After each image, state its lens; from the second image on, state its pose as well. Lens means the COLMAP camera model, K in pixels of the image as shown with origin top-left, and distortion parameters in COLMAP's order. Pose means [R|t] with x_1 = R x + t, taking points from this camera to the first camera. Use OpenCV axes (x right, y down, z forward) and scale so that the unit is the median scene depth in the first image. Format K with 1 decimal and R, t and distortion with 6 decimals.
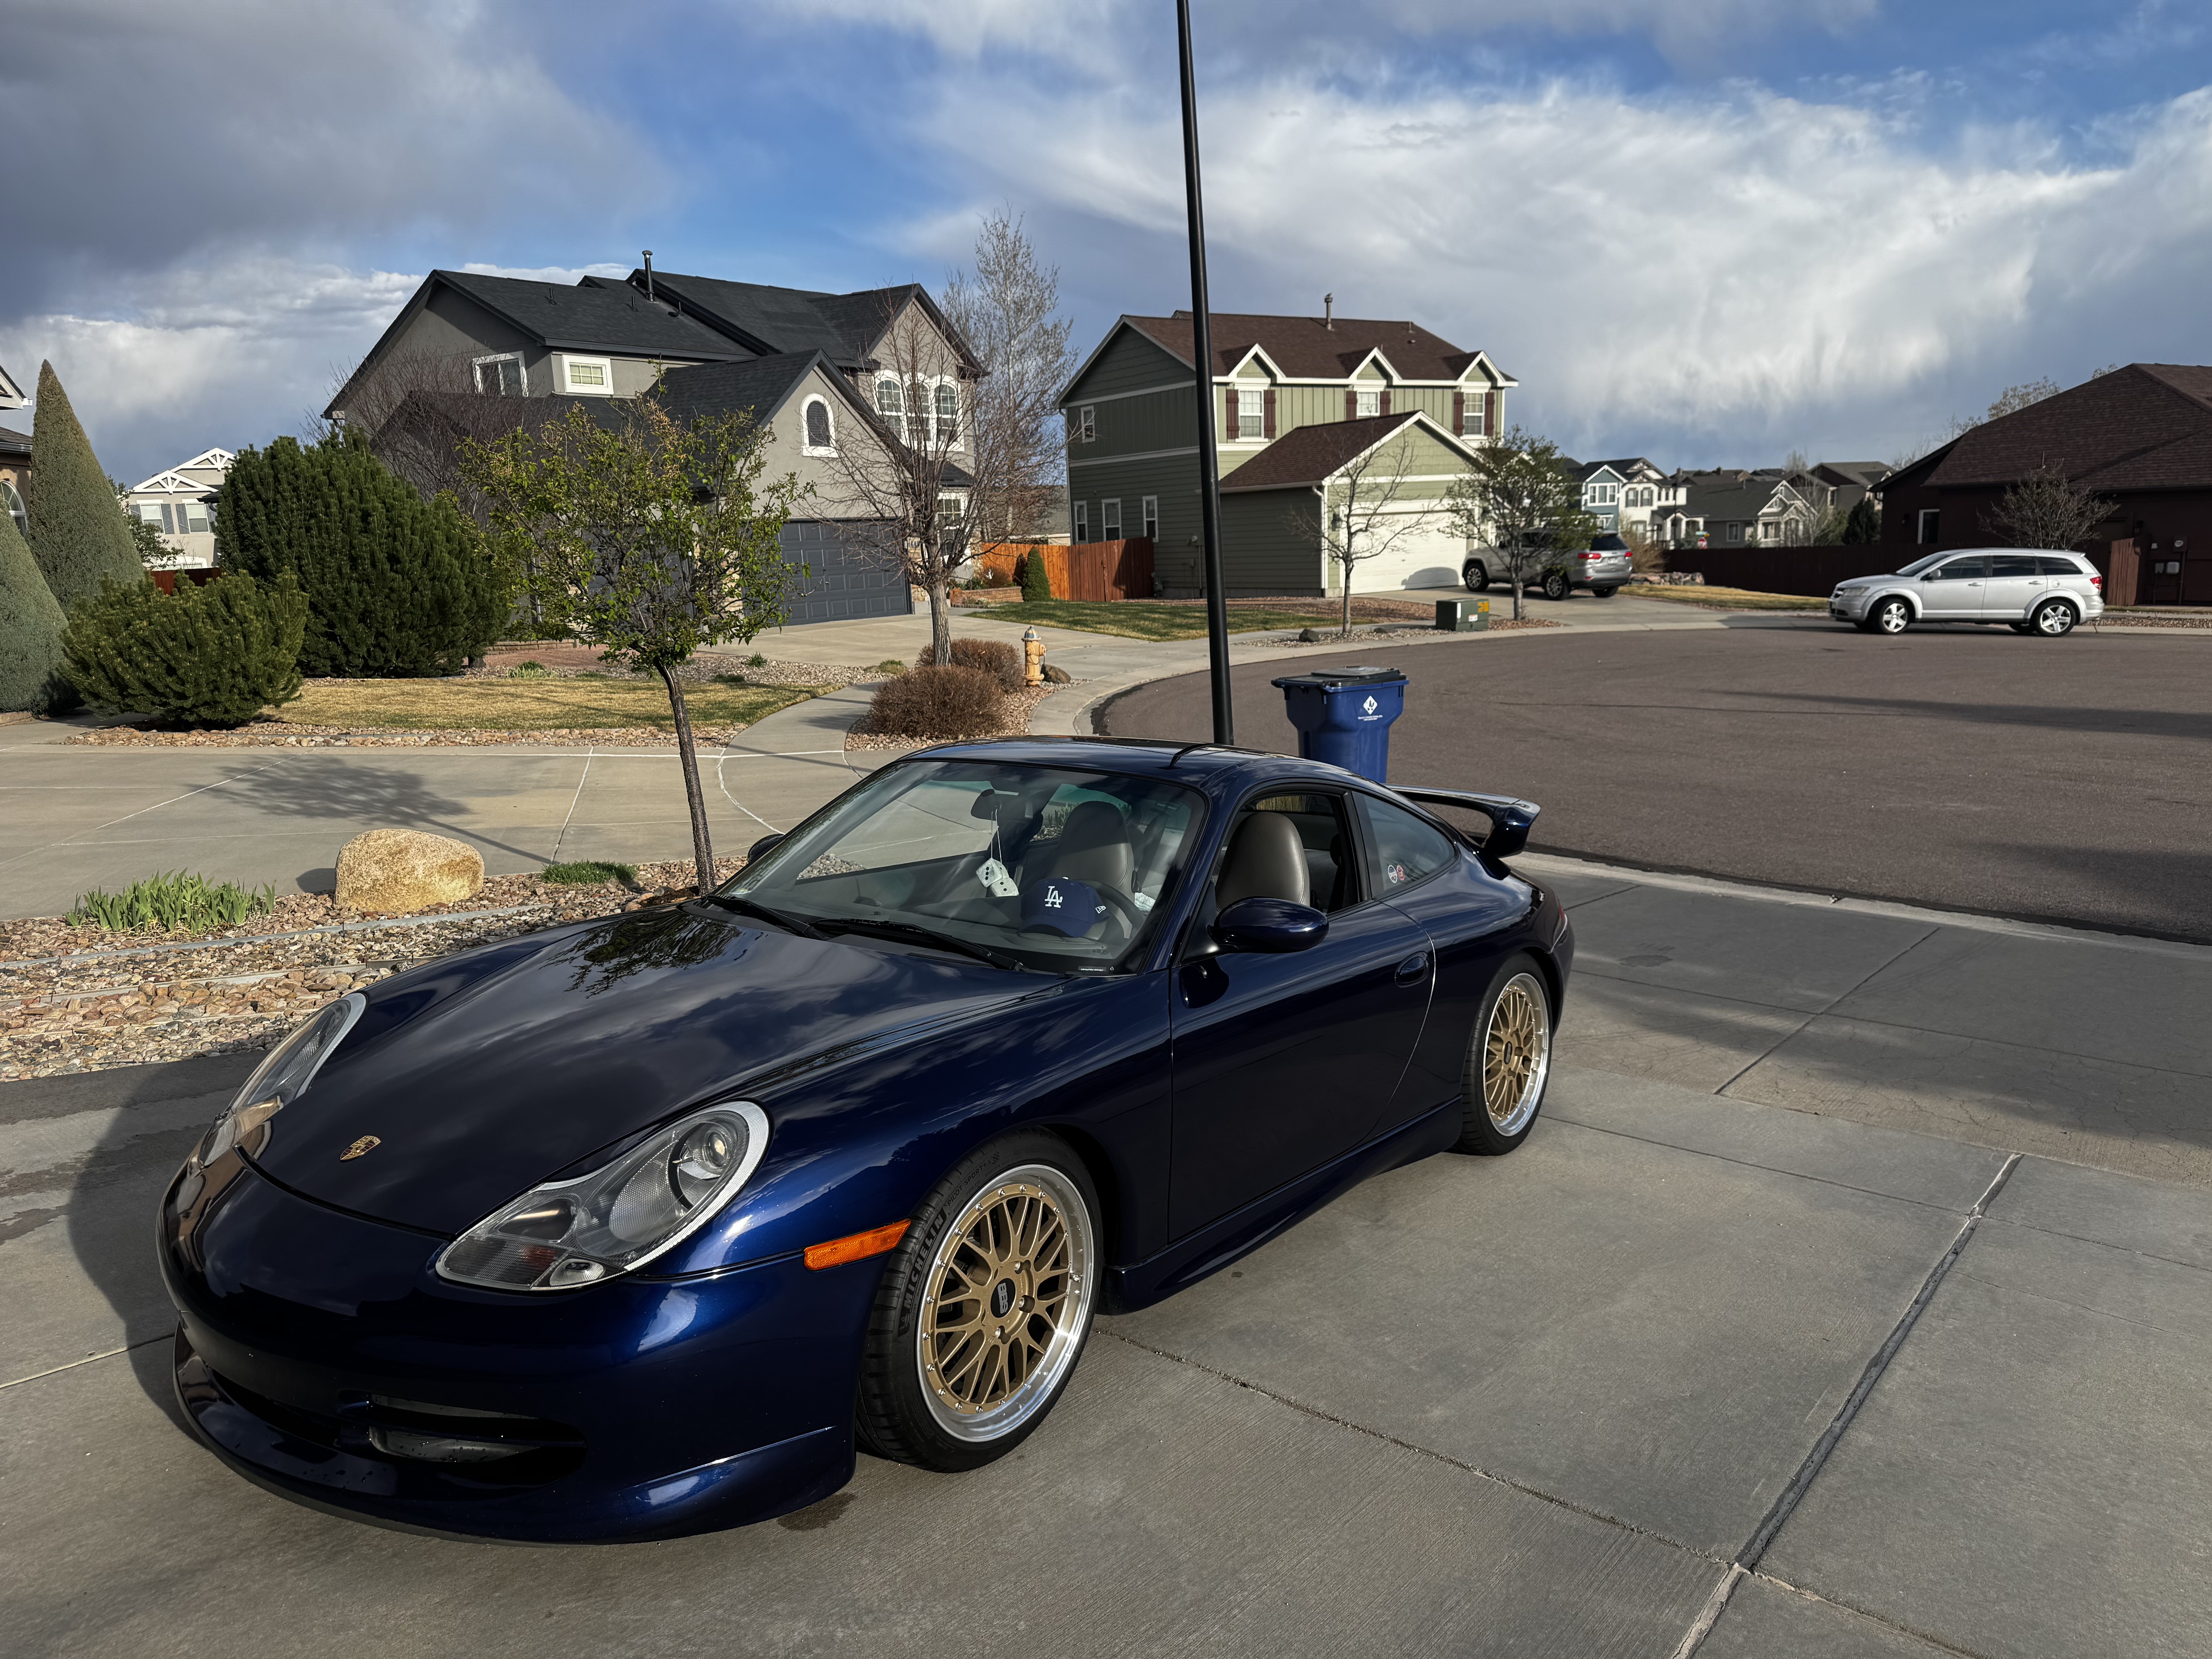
lens RADIAL K [[1572.2, 0, 1103.8], [0, 1572.2, 828.7], [0, 0, 1]] dist [0.048052, -0.069527]
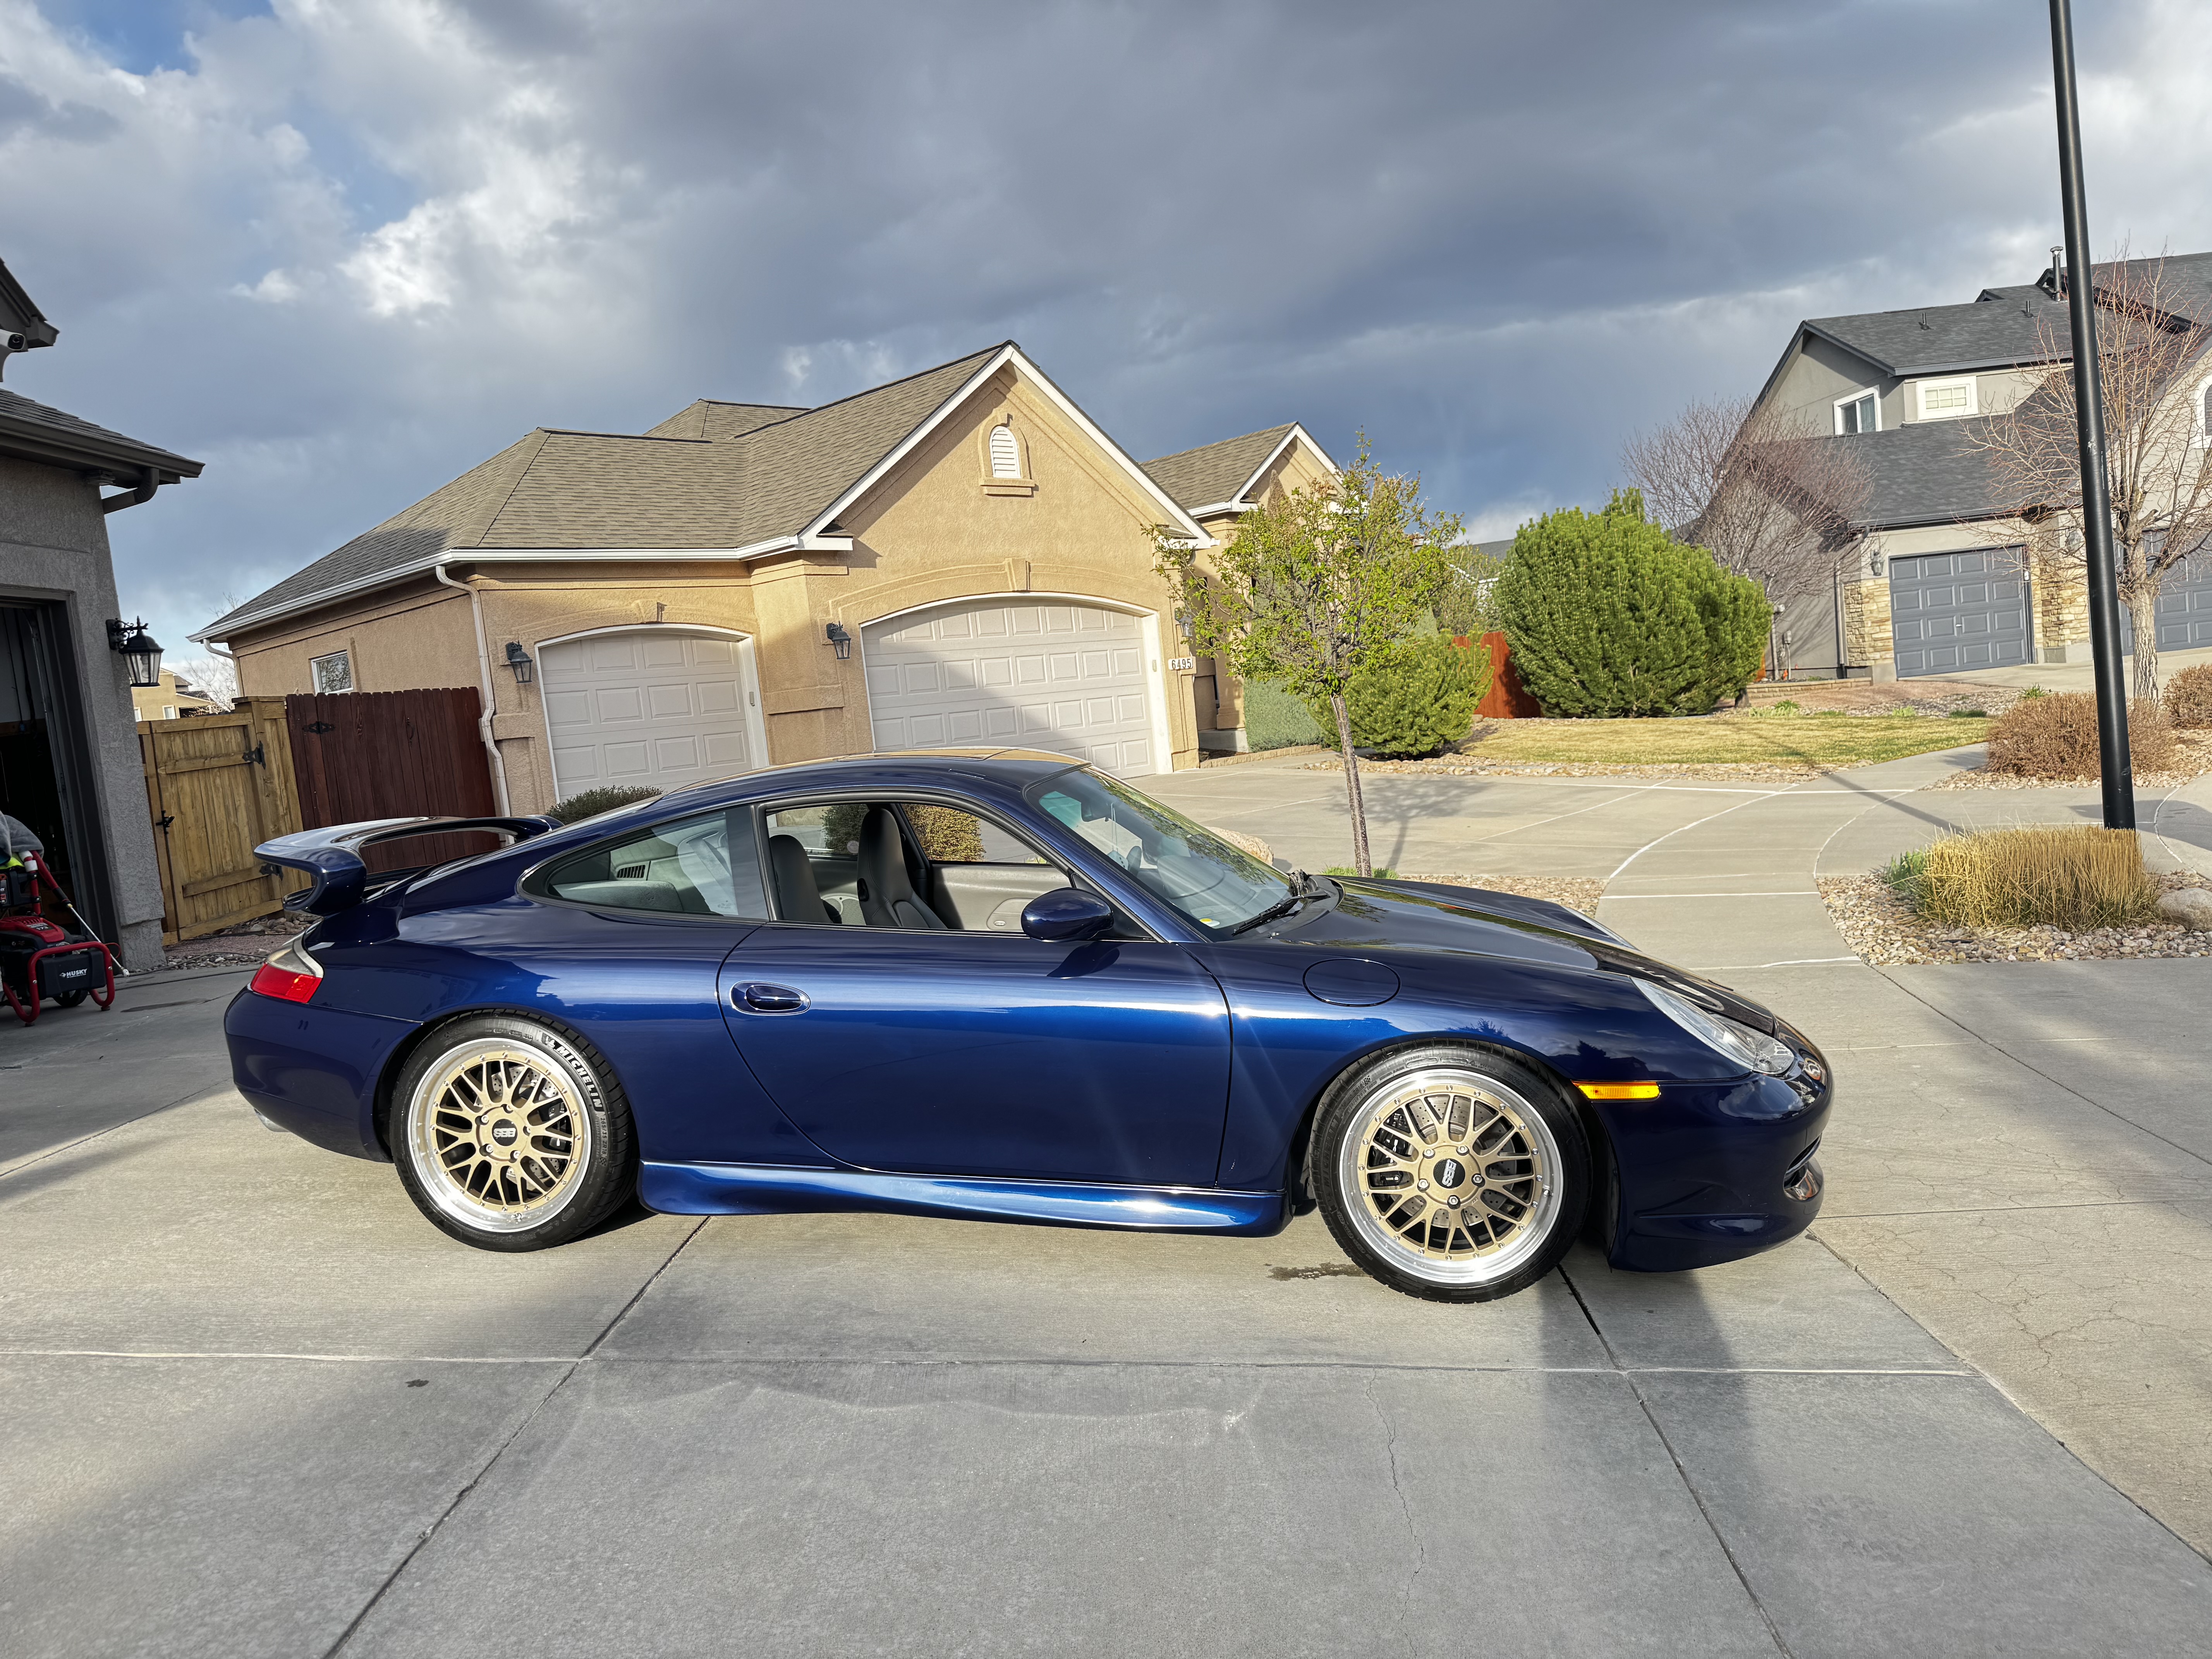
lens RADIAL K [[1572.2, 0, 1103.8], [0, 1572.2, 828.7], [0, 0, 1]] dist [0.048052, -0.069527]
pose [[0.601770, 0.050267, -0.797086, 0.132865], [-0.072938, 0.997306, 0.007829, -0.000833], [0.795332, 0.053426, 0.603815, 0.040429]]
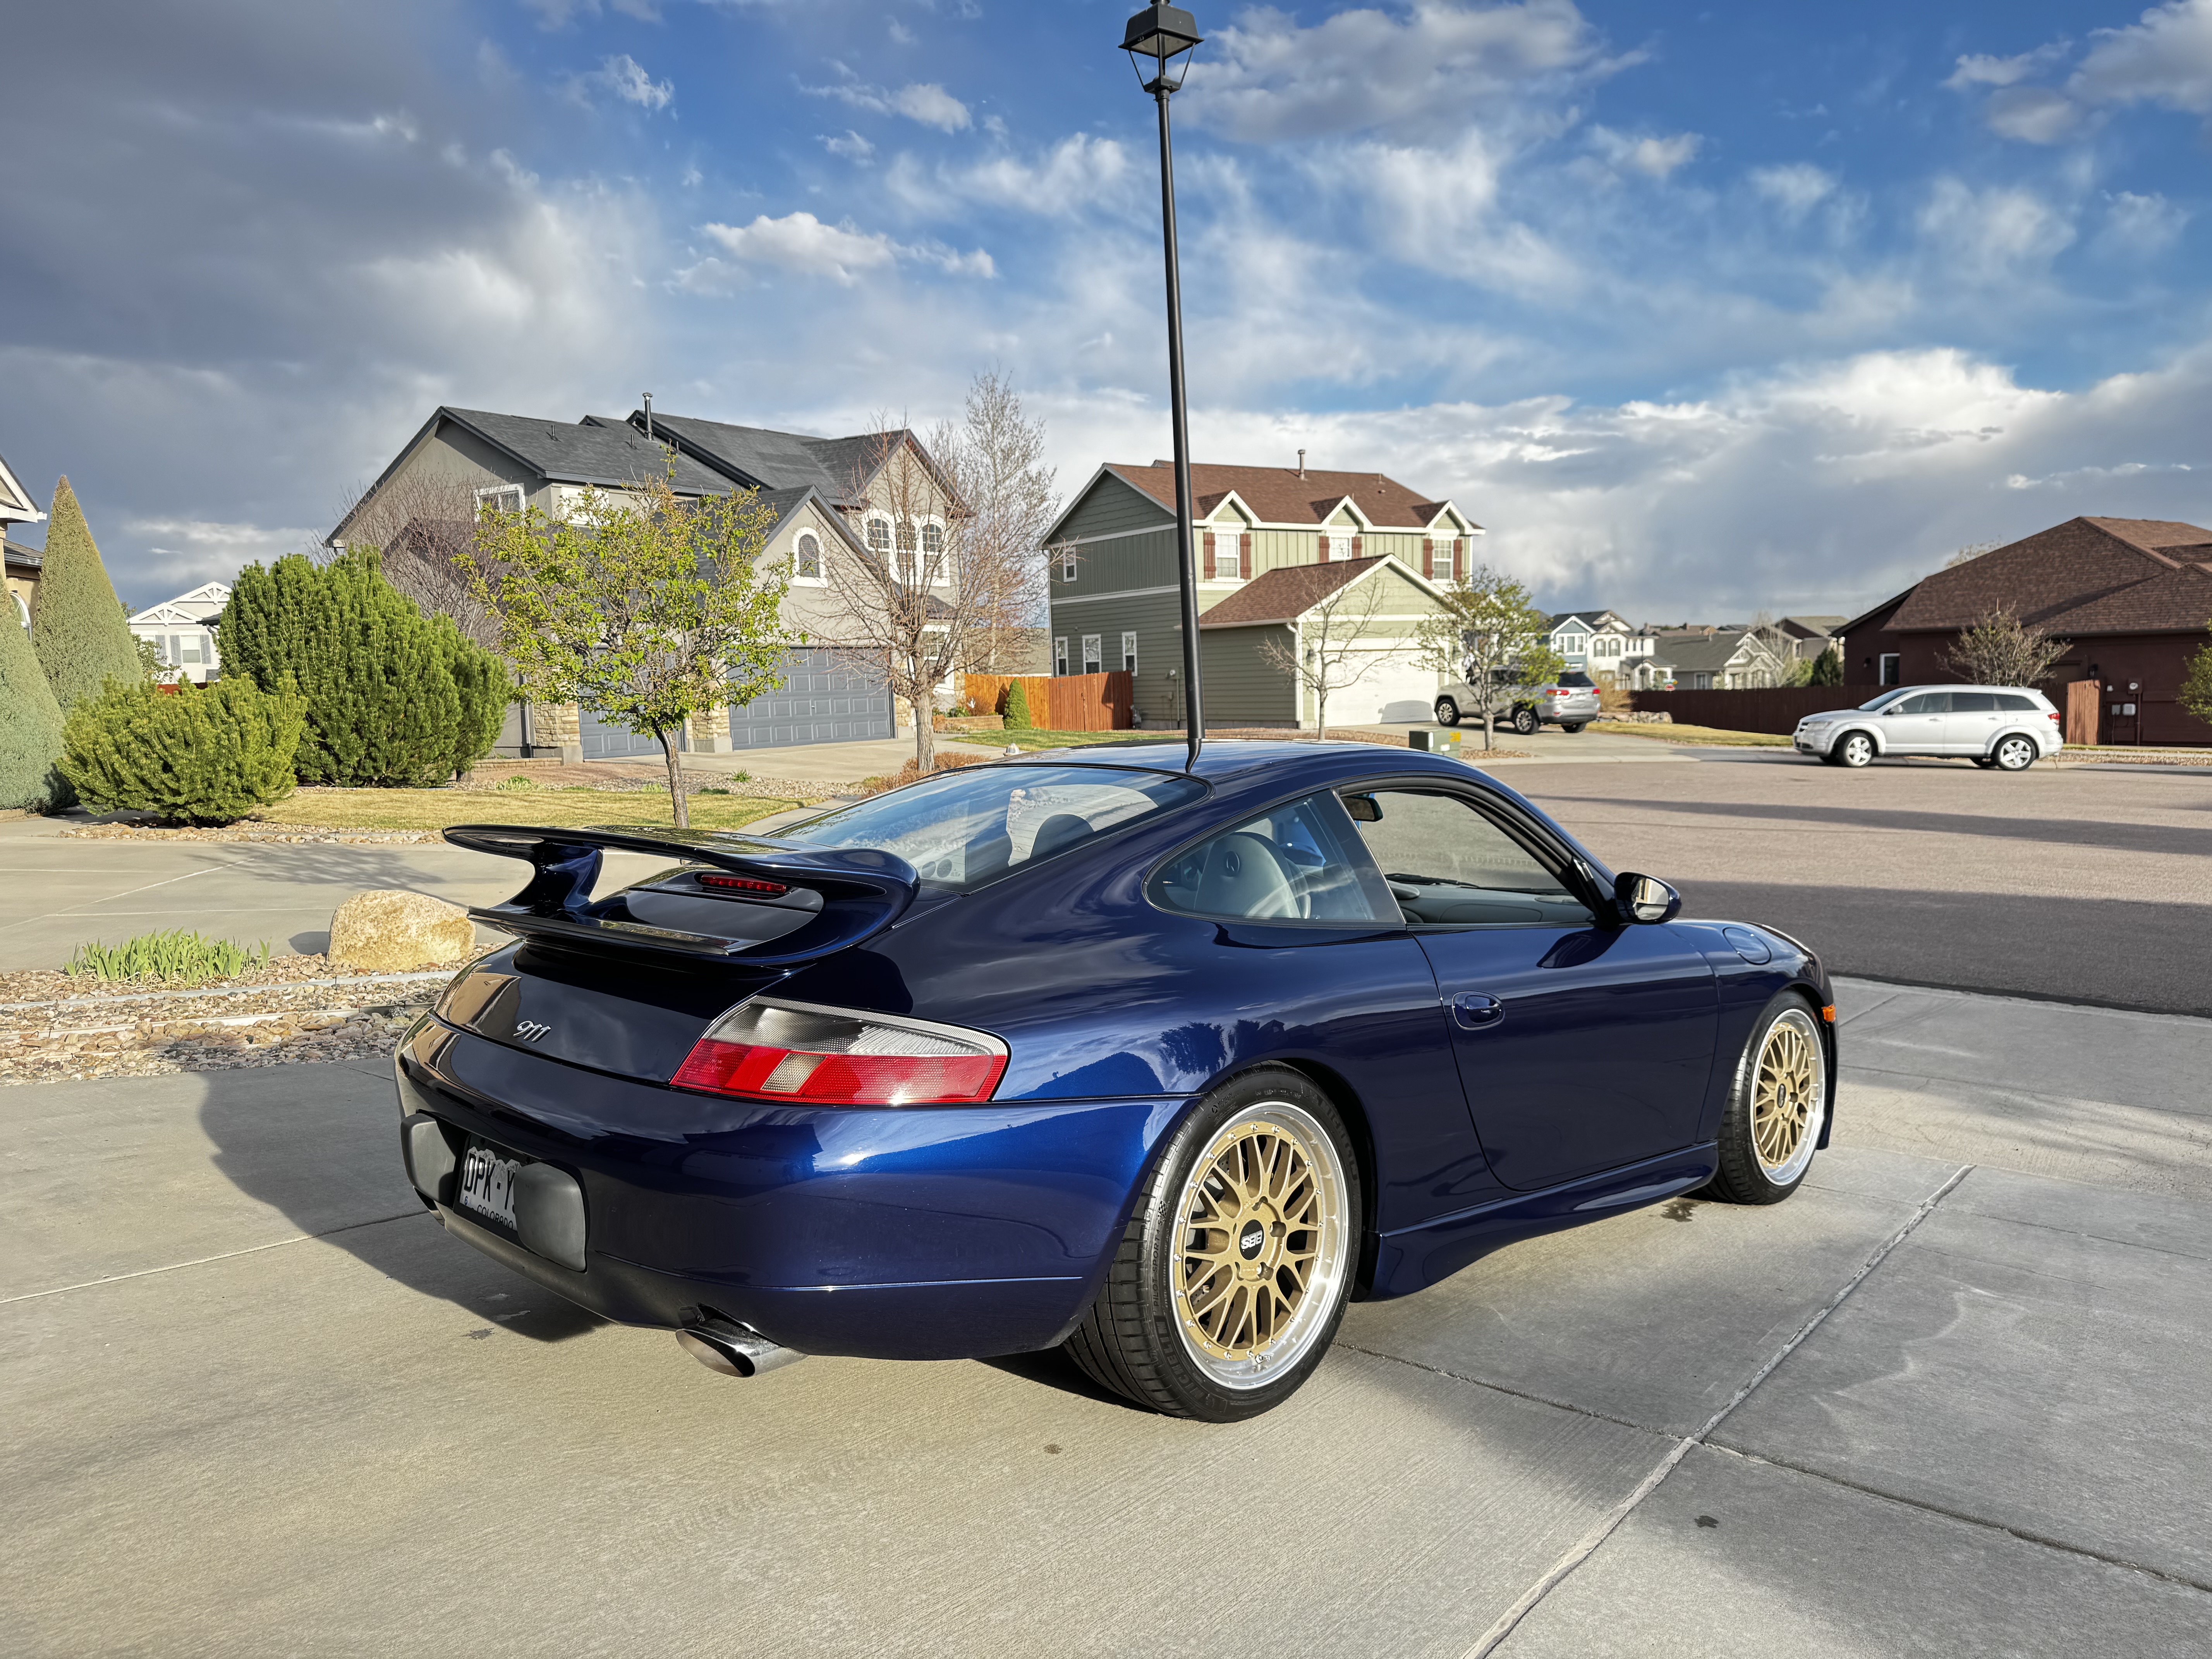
lens RADIAL K [[1565.3, 0, 1094.6], [0, 1565.3, 796.2], [0, 0, 1]] dist [0.081041, -0.122993]
pose [[0.999936, 0.008424, 0.007572, -0.000381], [-0.007530, 0.993769, -0.111201, 0.012883], [-0.008462, 0.111137, 0.993769, -0.006866]]
